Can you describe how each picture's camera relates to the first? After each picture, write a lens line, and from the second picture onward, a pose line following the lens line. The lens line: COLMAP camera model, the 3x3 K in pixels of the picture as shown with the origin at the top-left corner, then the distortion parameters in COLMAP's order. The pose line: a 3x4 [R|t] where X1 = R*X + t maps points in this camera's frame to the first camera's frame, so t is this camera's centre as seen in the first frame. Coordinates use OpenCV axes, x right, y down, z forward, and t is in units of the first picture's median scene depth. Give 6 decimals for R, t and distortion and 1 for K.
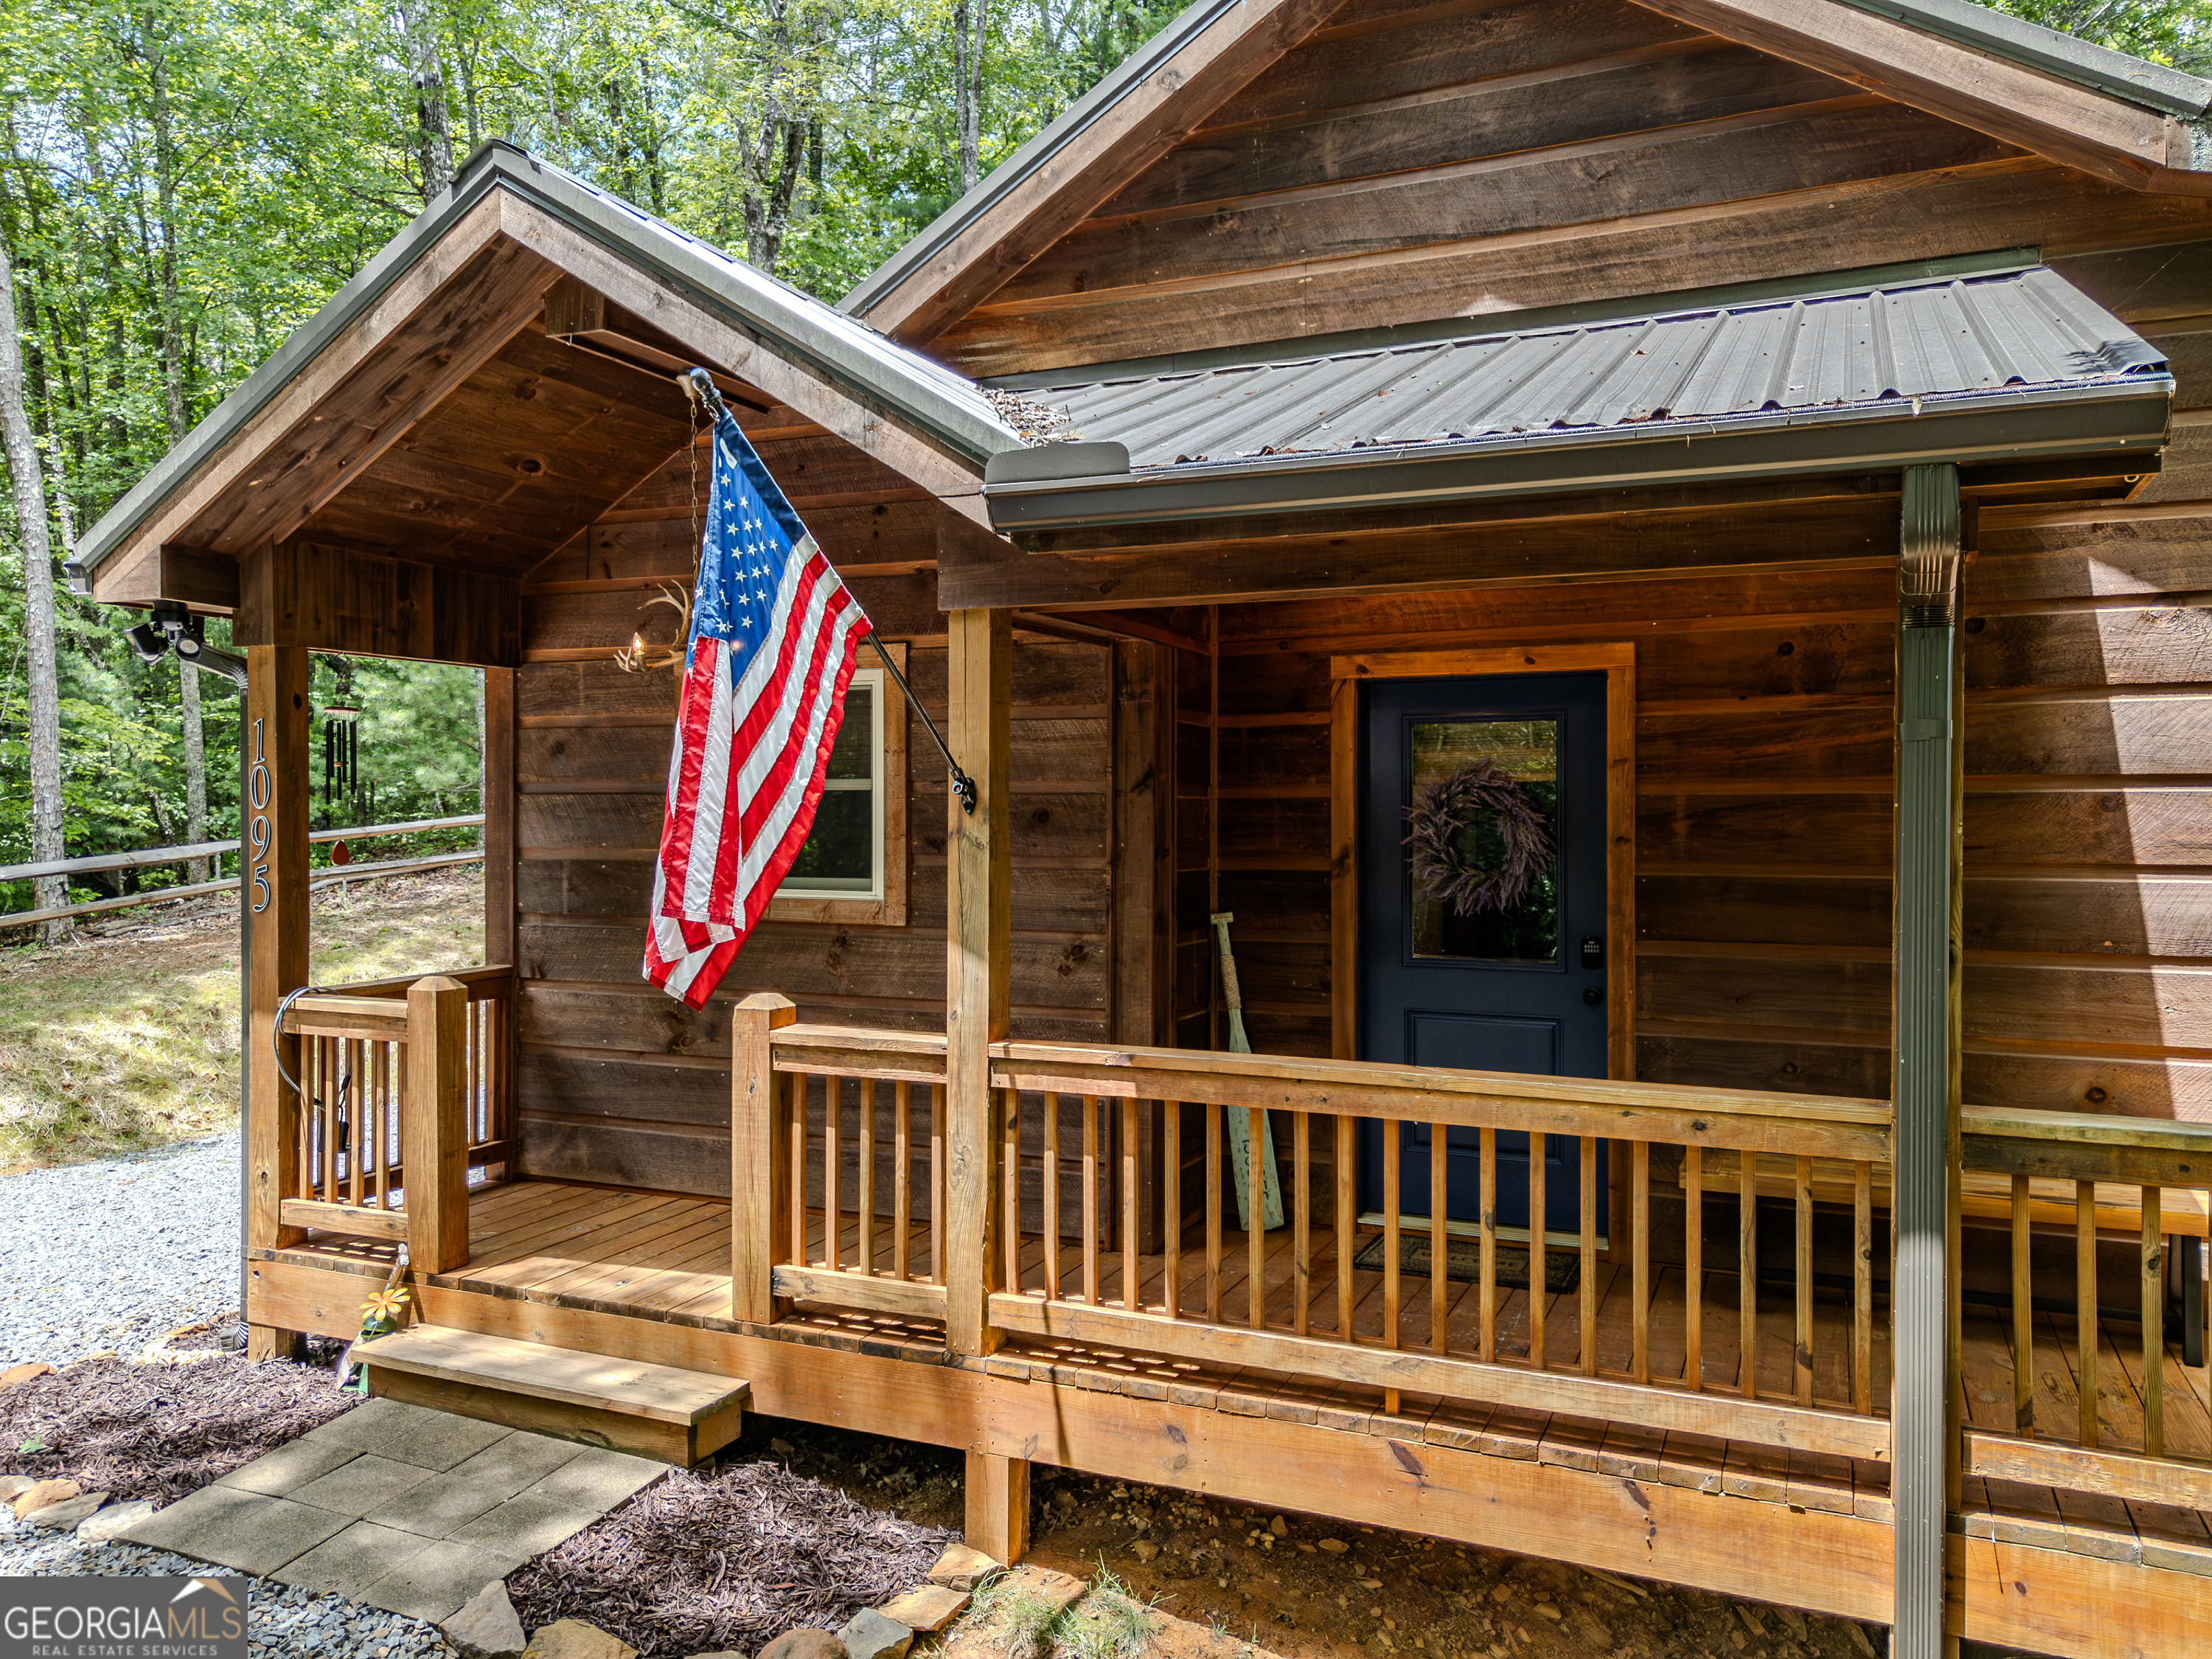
lens RADIAL K [[1628.7, 0, 1112.9], [0, 1628.7, 828.0], [0, 0, 1]] dist [0.094473, -0.094245]
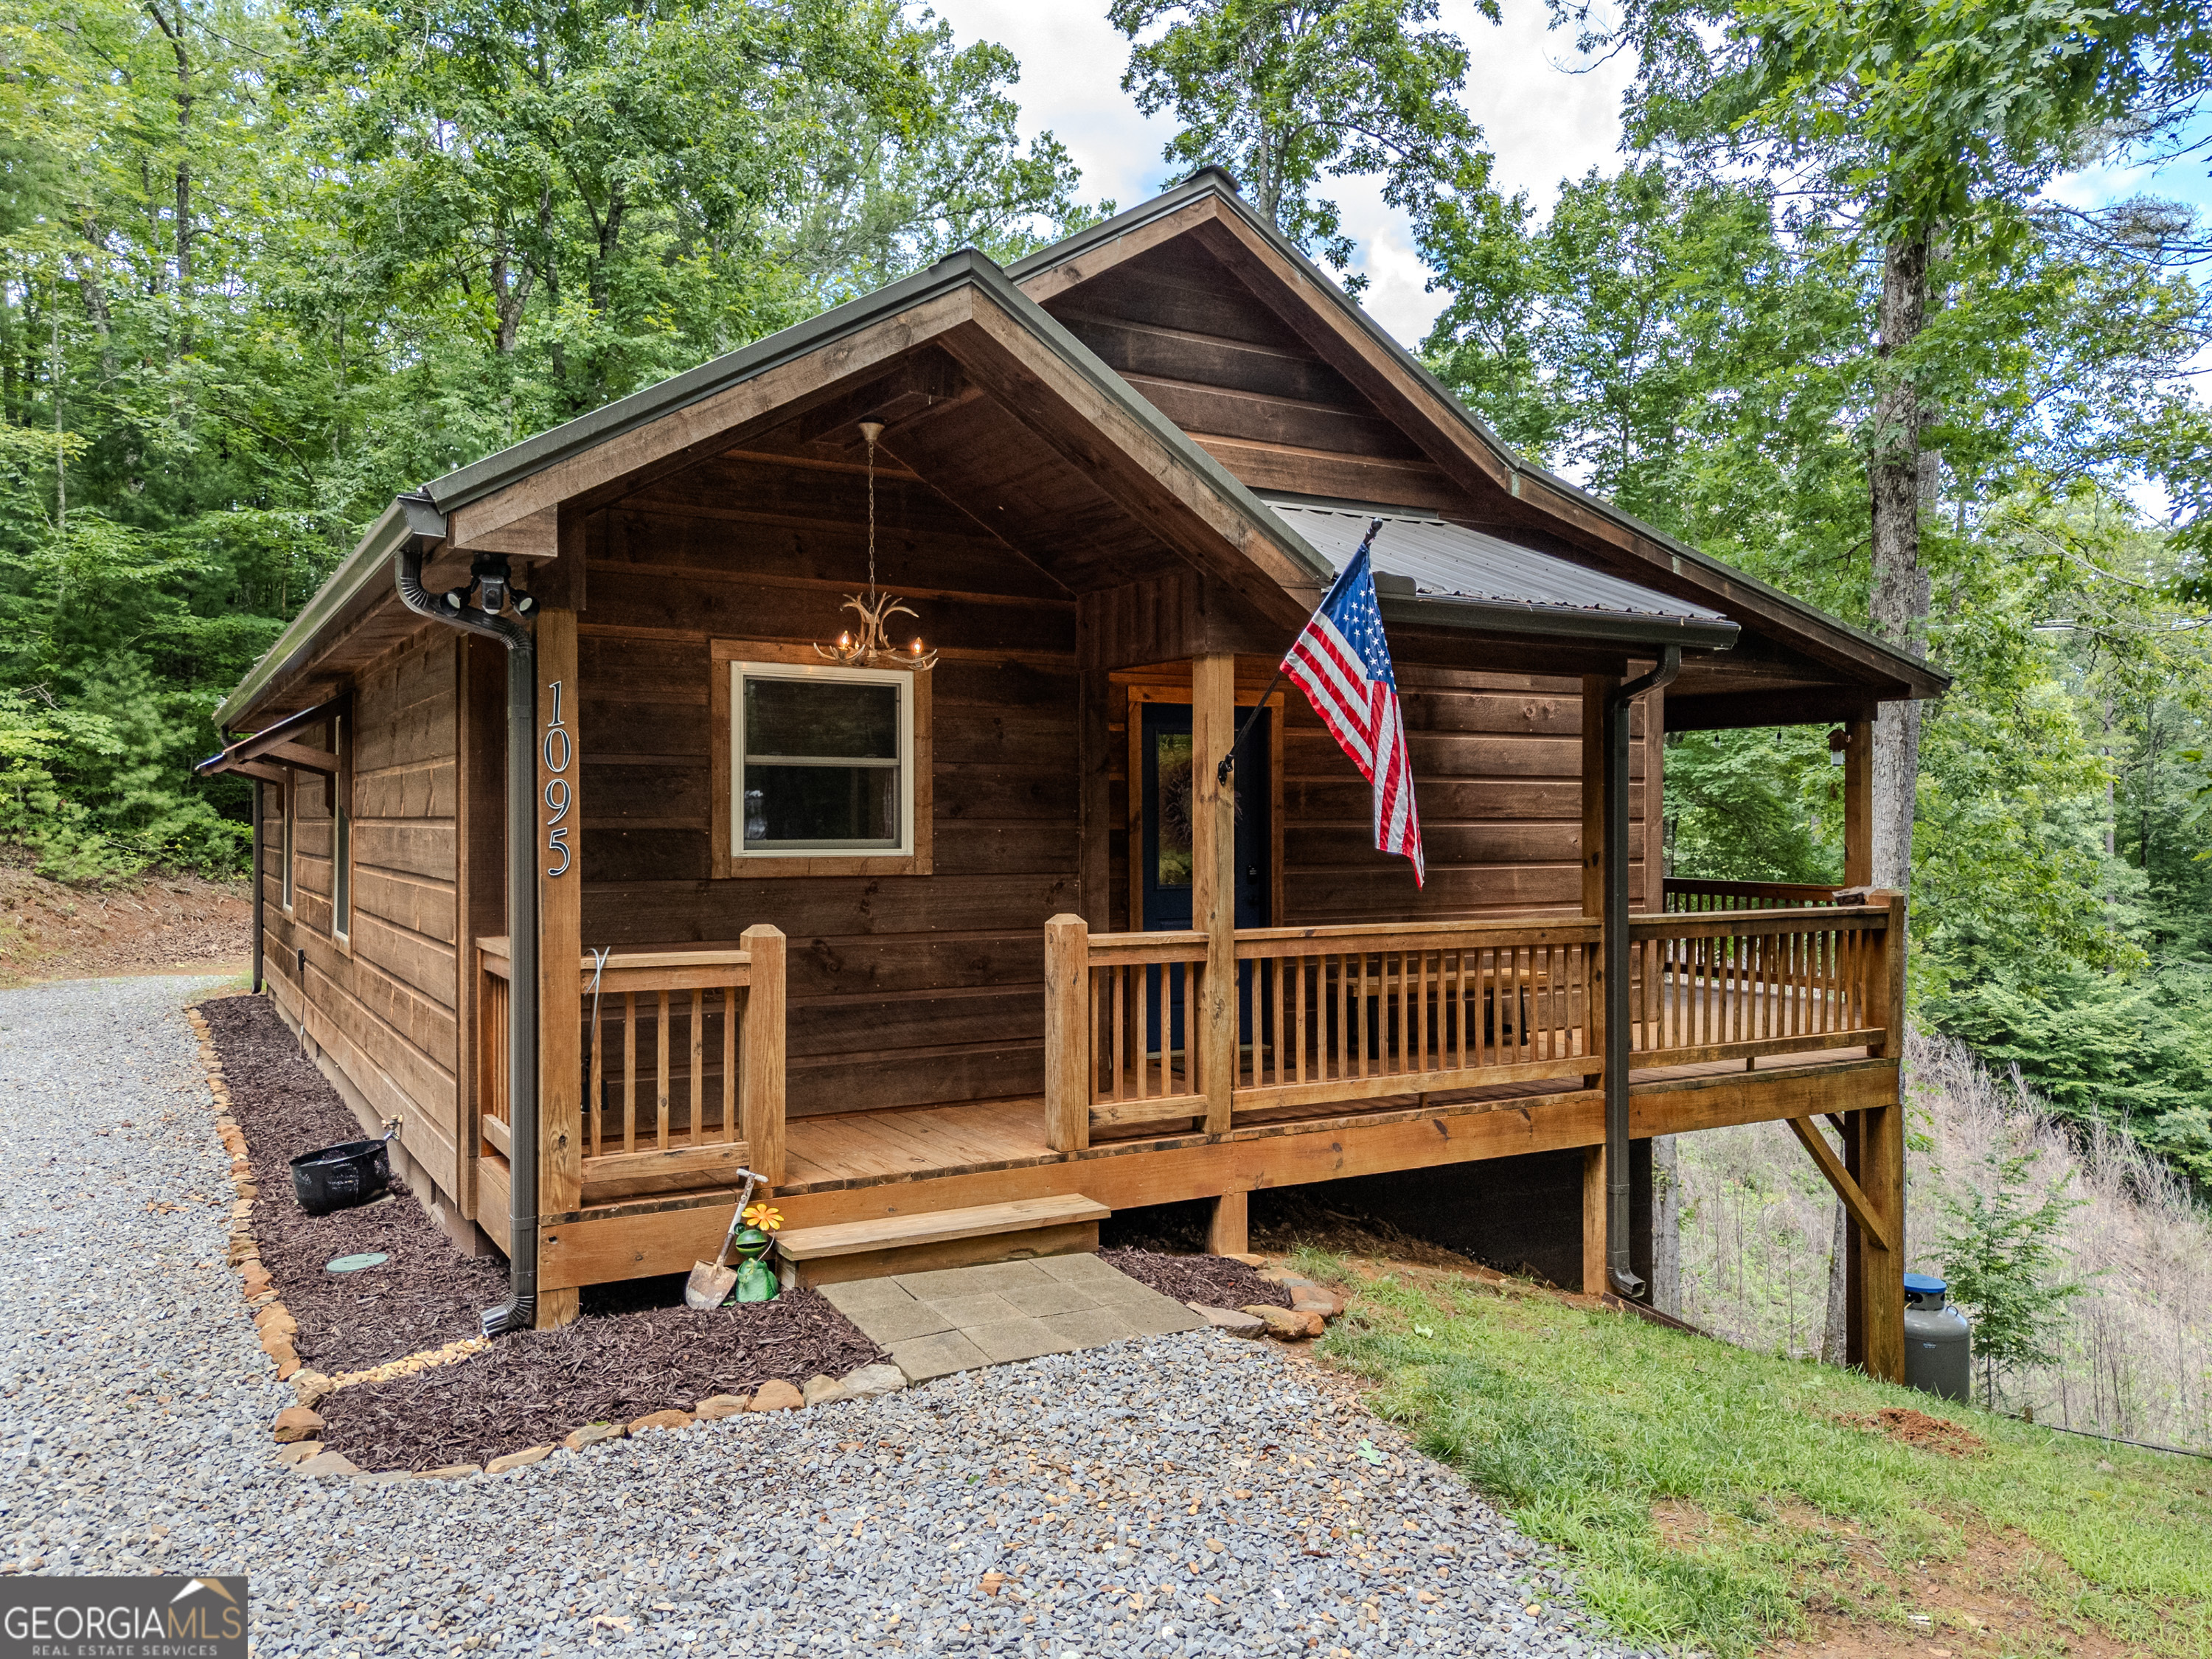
lens RADIAL K [[1628.7, 0, 1112.9], [0, 1628.7, 828.0], [0, 0, 1]] dist [0.094473, -0.094245]
pose [[0.575128, -0.004618, 0.818050, -1.309185], [0.013857, 0.999896, -0.004097, 0.036956], [-0.817946, 0.013692, 0.575132, 0.186164]]
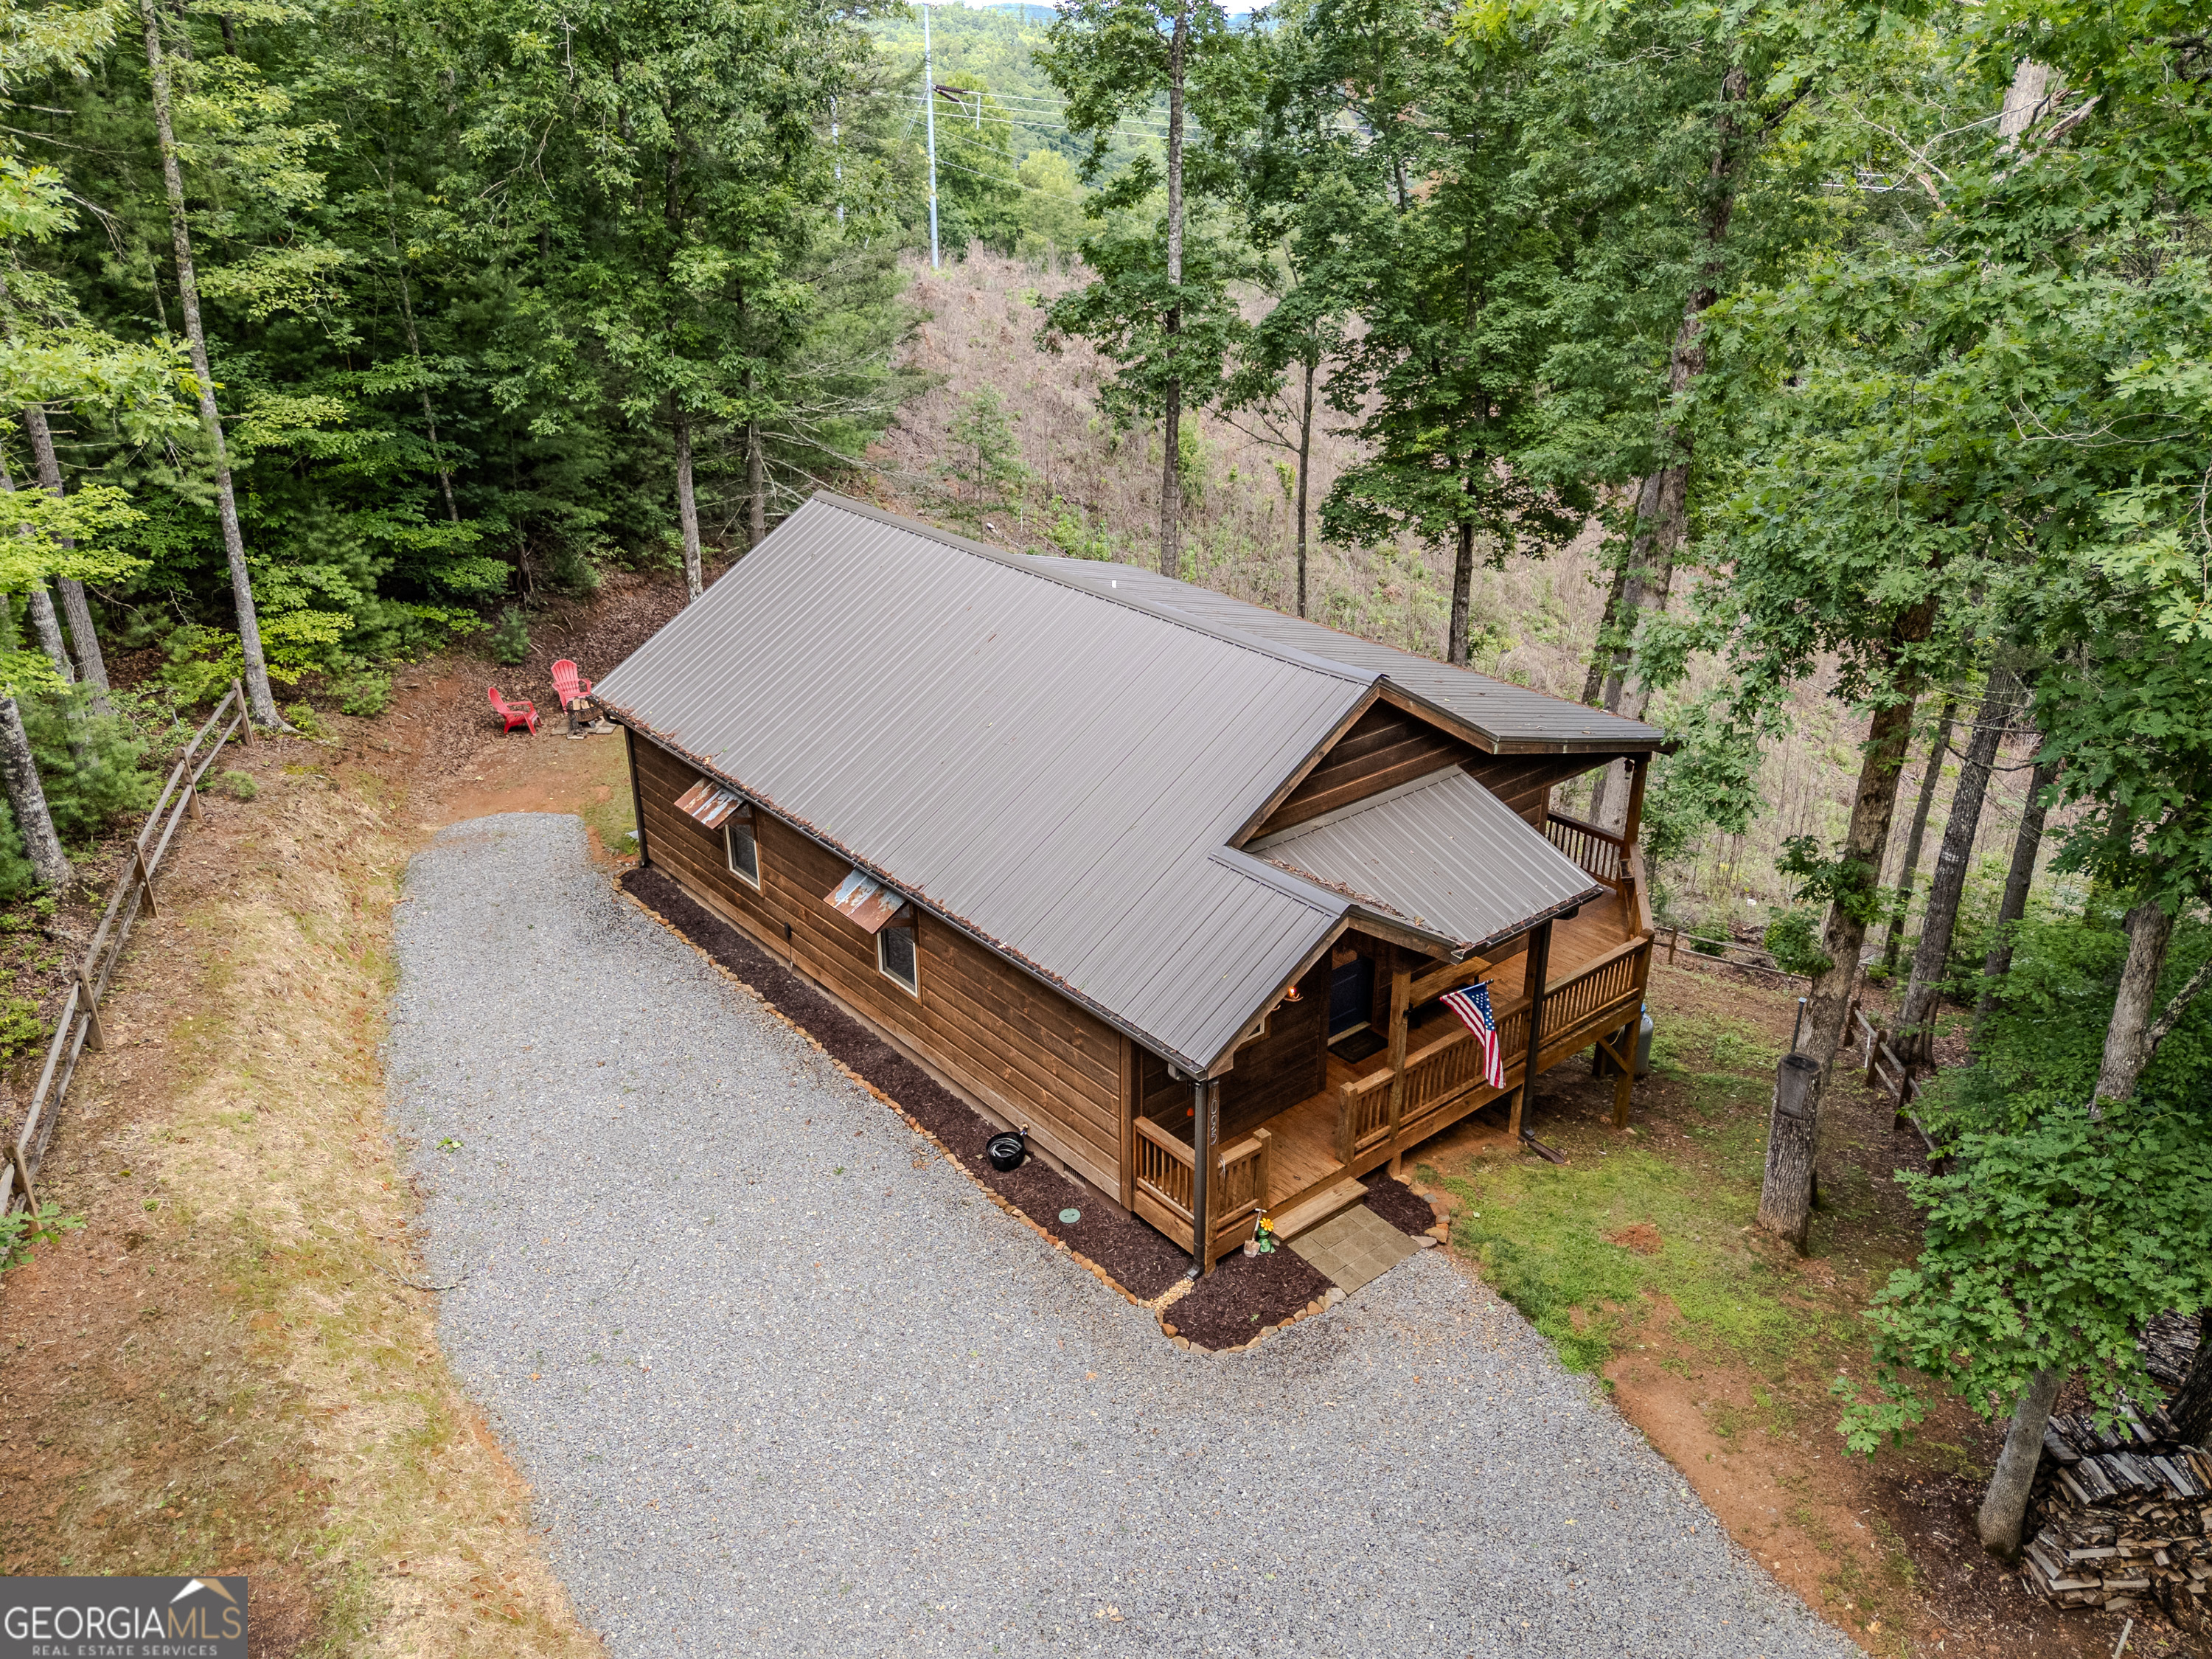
lens RADIAL K [[1628.7, 0, 1112.9], [0, 1628.7, 828.0], [0, 0, 1]] dist [0.094473, -0.094245]
pose [[0.437679, -0.373329, 0.817962, -3.102763], [0.023418, 0.914150, 0.404699, -1.832584], [-0.898826, -0.157974, 0.408847, 0.112228]]
